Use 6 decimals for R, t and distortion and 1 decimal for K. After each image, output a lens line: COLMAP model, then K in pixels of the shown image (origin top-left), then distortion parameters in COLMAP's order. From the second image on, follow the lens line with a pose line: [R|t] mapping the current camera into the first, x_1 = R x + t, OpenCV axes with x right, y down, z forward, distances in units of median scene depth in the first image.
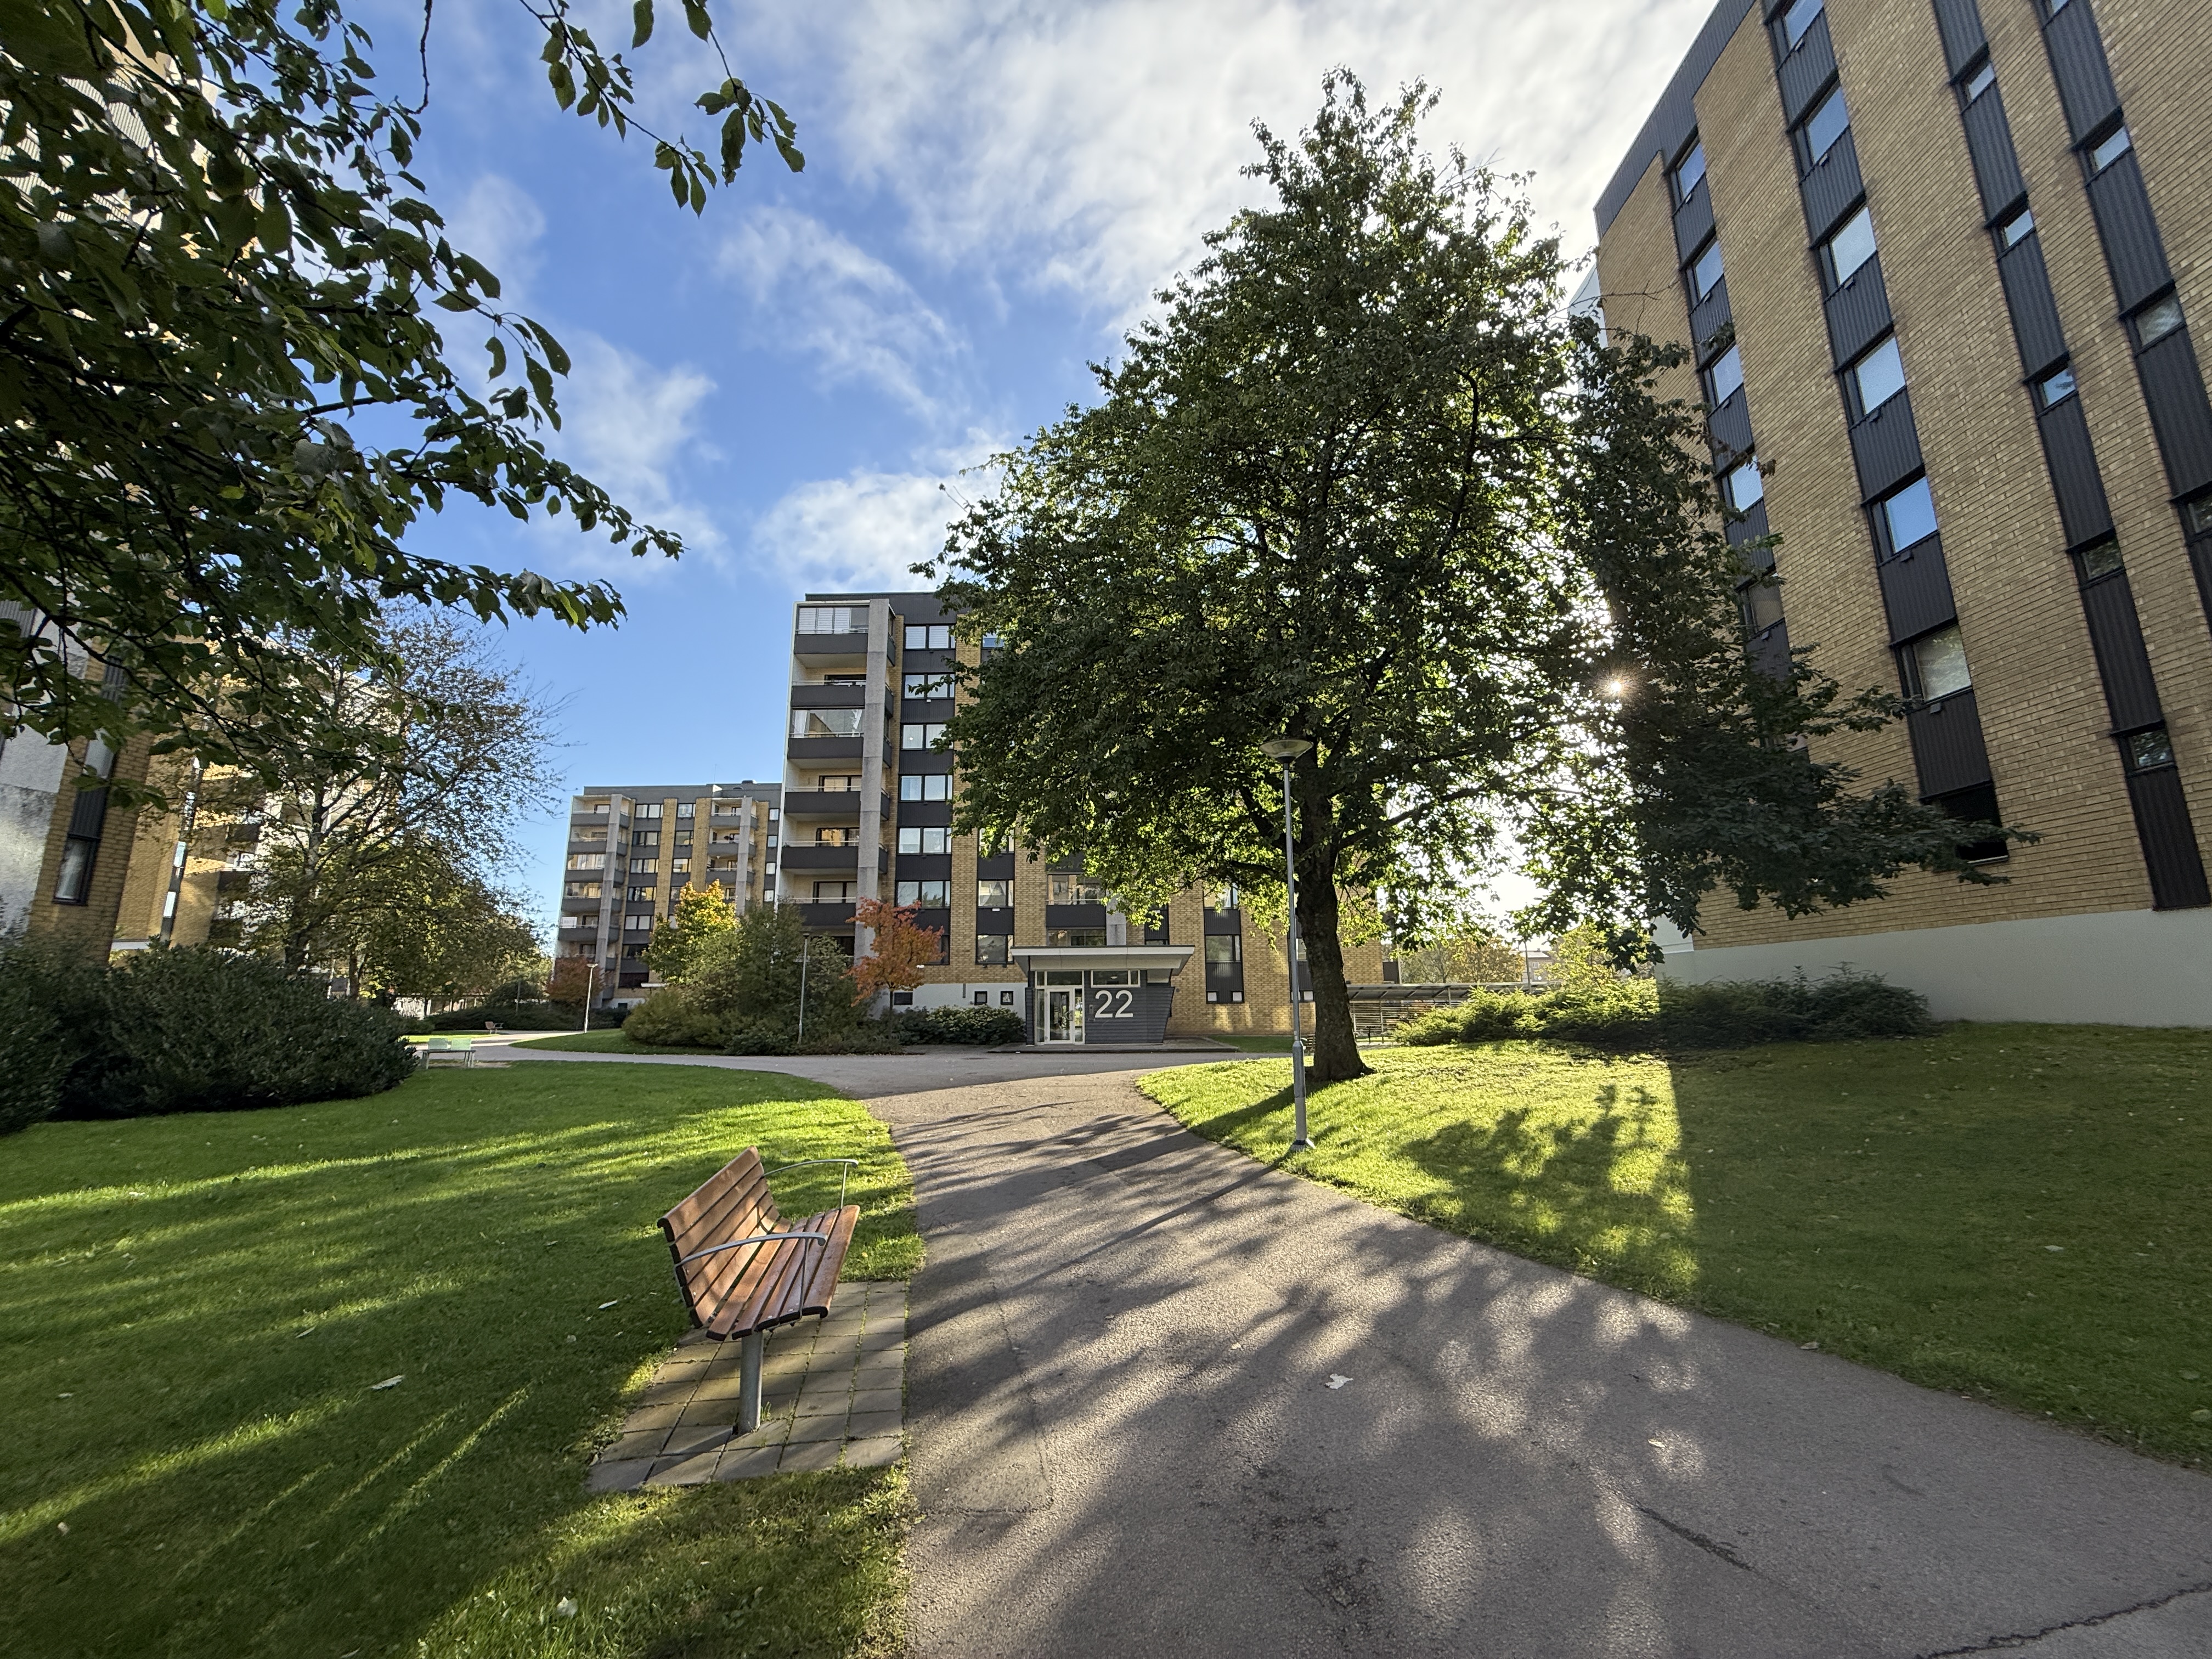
lens RADIAL K [[886.9, 0, 1106.0], [0, 886.9, 829.5], [0, 0, 1]] dist [0.000281, 0.000103]
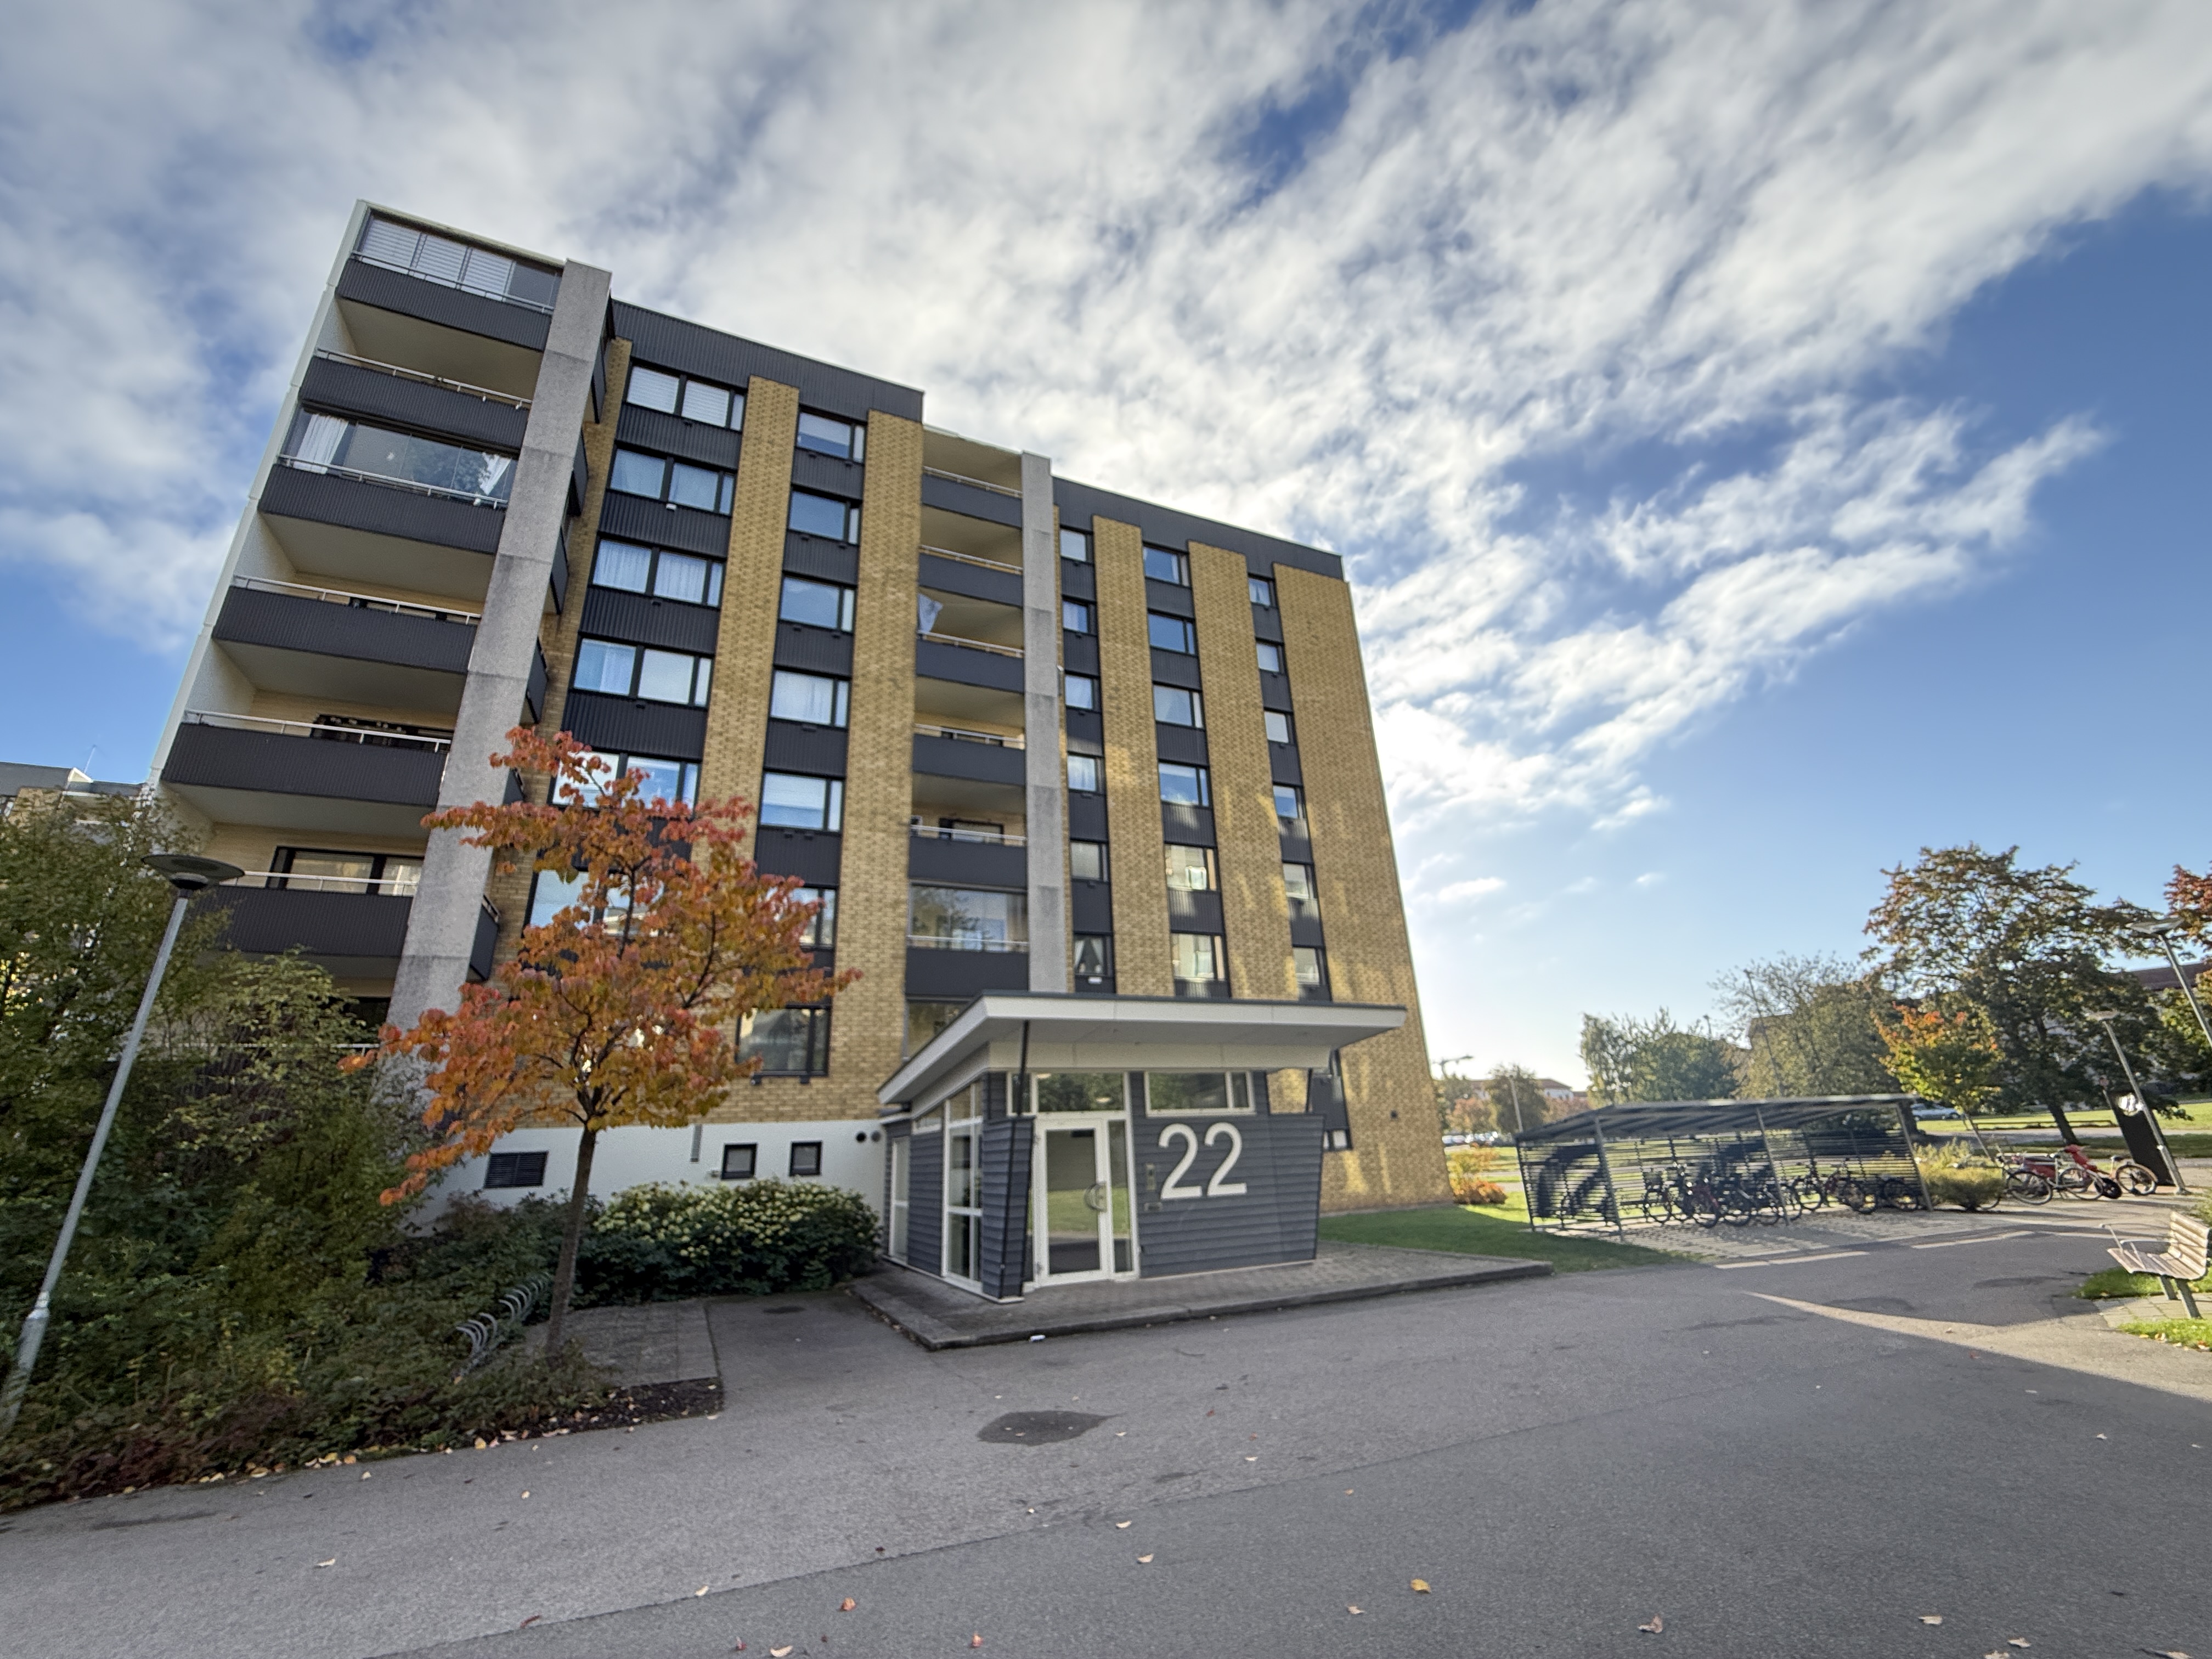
lens RADIAL K [[886.9, 0, 1106.0], [0, 886.9, 829.5], [0, 0, 1]] dist [0.000281, 0.000103]
pose [[0.910848, 0.116153, 0.396061, -0.166596], [-0.047251, 0.982621, -0.179509, 0.105096], [-0.410028, 0.144792, 0.900507, 0.538564]]
